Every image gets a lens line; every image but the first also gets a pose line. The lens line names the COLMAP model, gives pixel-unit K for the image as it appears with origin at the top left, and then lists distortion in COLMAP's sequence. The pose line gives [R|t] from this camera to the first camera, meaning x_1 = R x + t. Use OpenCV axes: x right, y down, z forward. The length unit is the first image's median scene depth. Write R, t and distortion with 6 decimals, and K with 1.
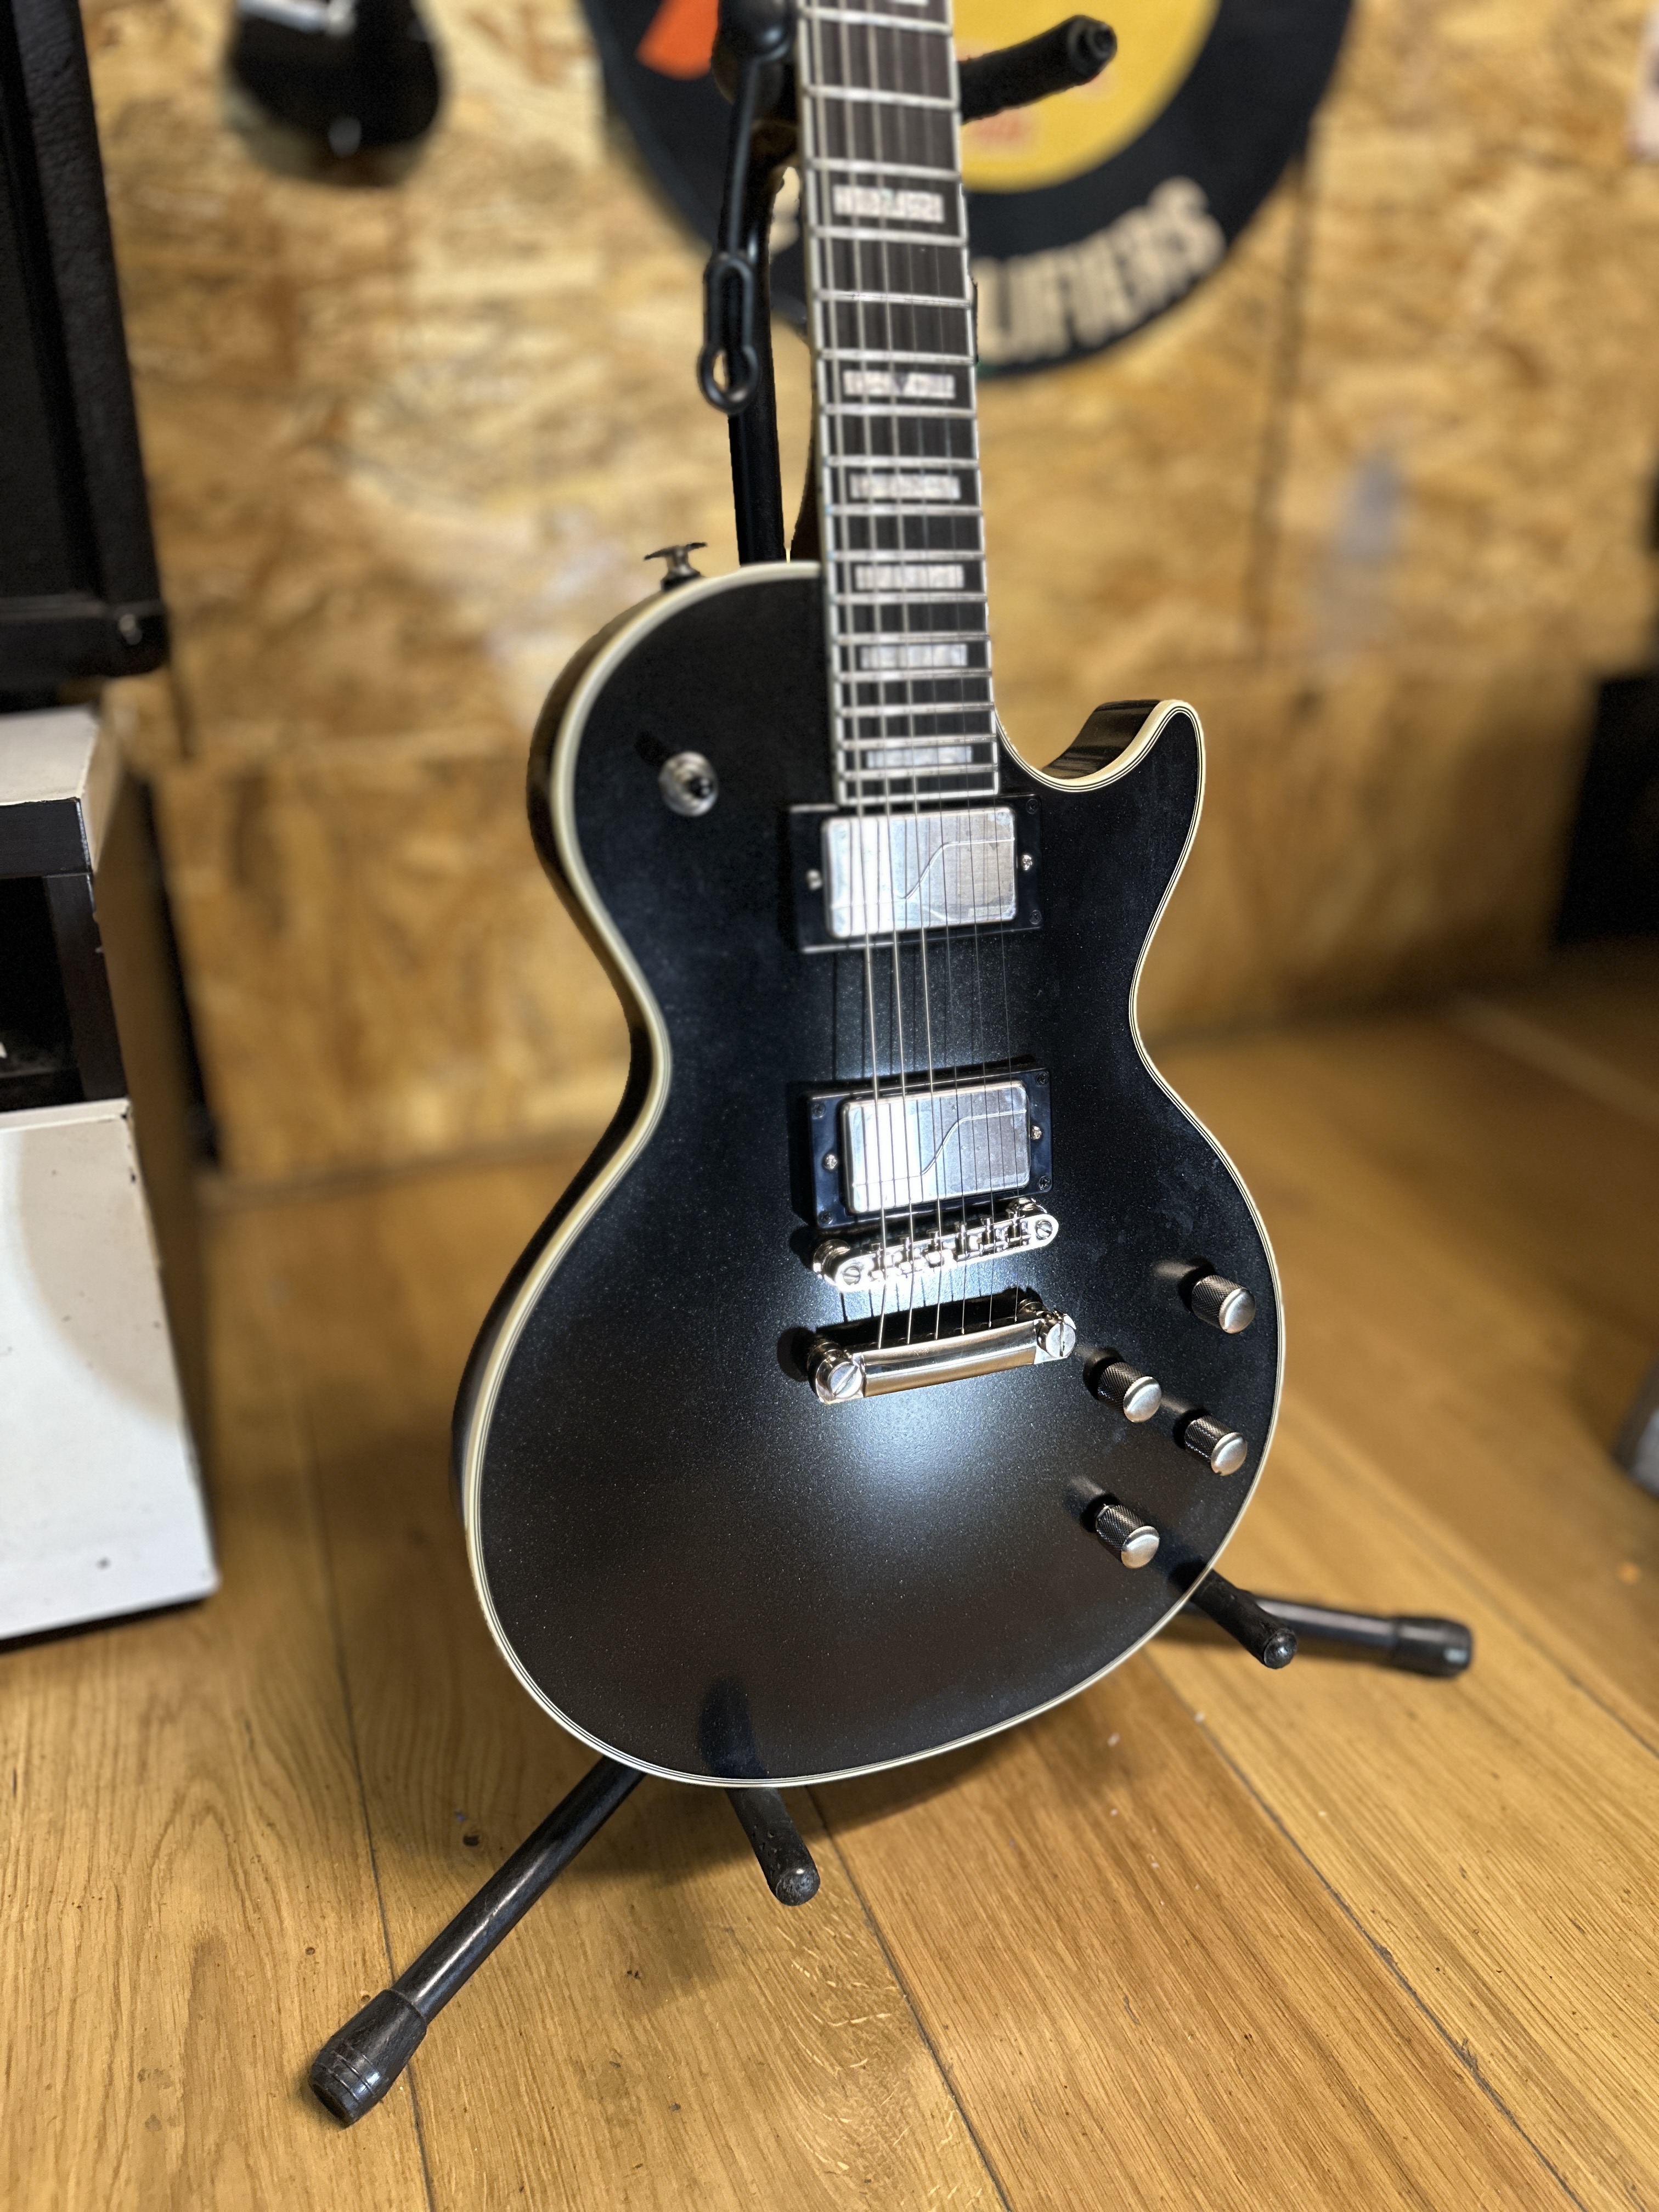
lens RADIAL K [[1628.3, 0, 840.9], [0, 1628.3, 1110.1], [0, 0, 1]] dist [-0.011506, -0.004741]
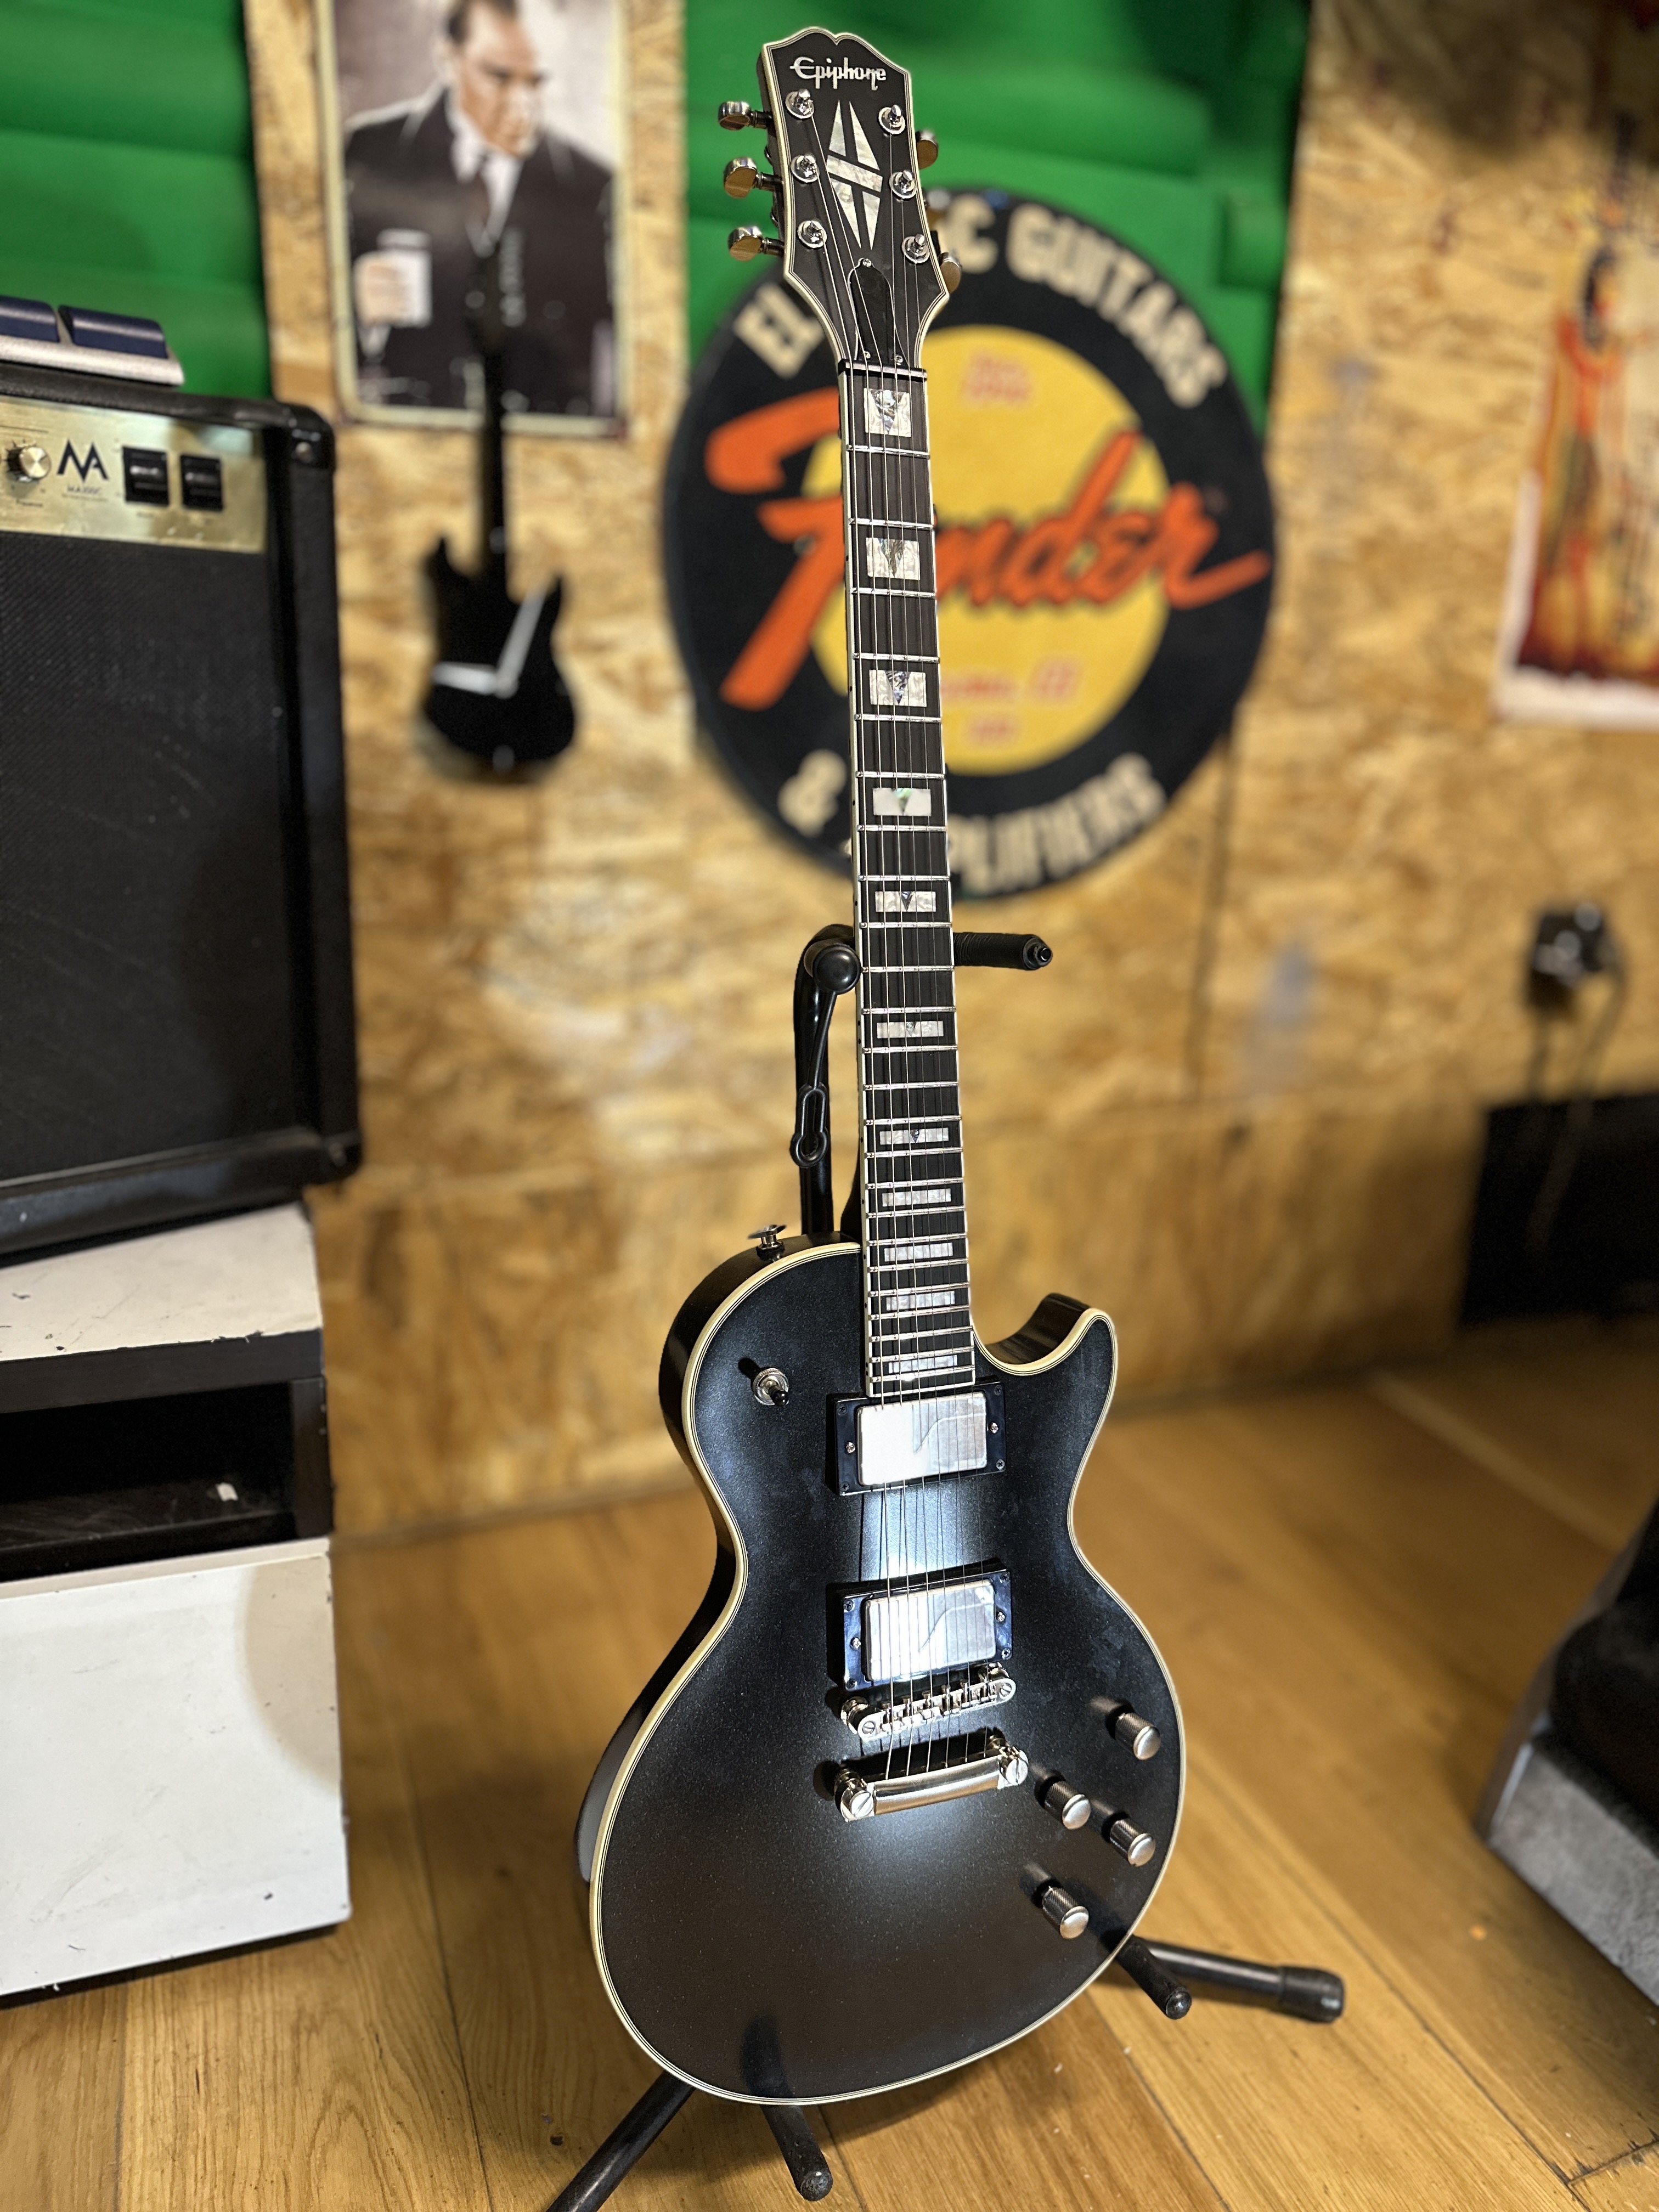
lens RADIAL K [[1611.9, 0, 835.9], [0, 1611.9, 1099.2], [0, 0, 1]] dist [0.058633, -0.073627]
pose [[0.999598, 0.028347, -0.000563, -0.029614], [-0.028141, 0.989517, -0.141647, -0.193230], [-0.003458, 0.141606, 0.989917, -0.404059]]
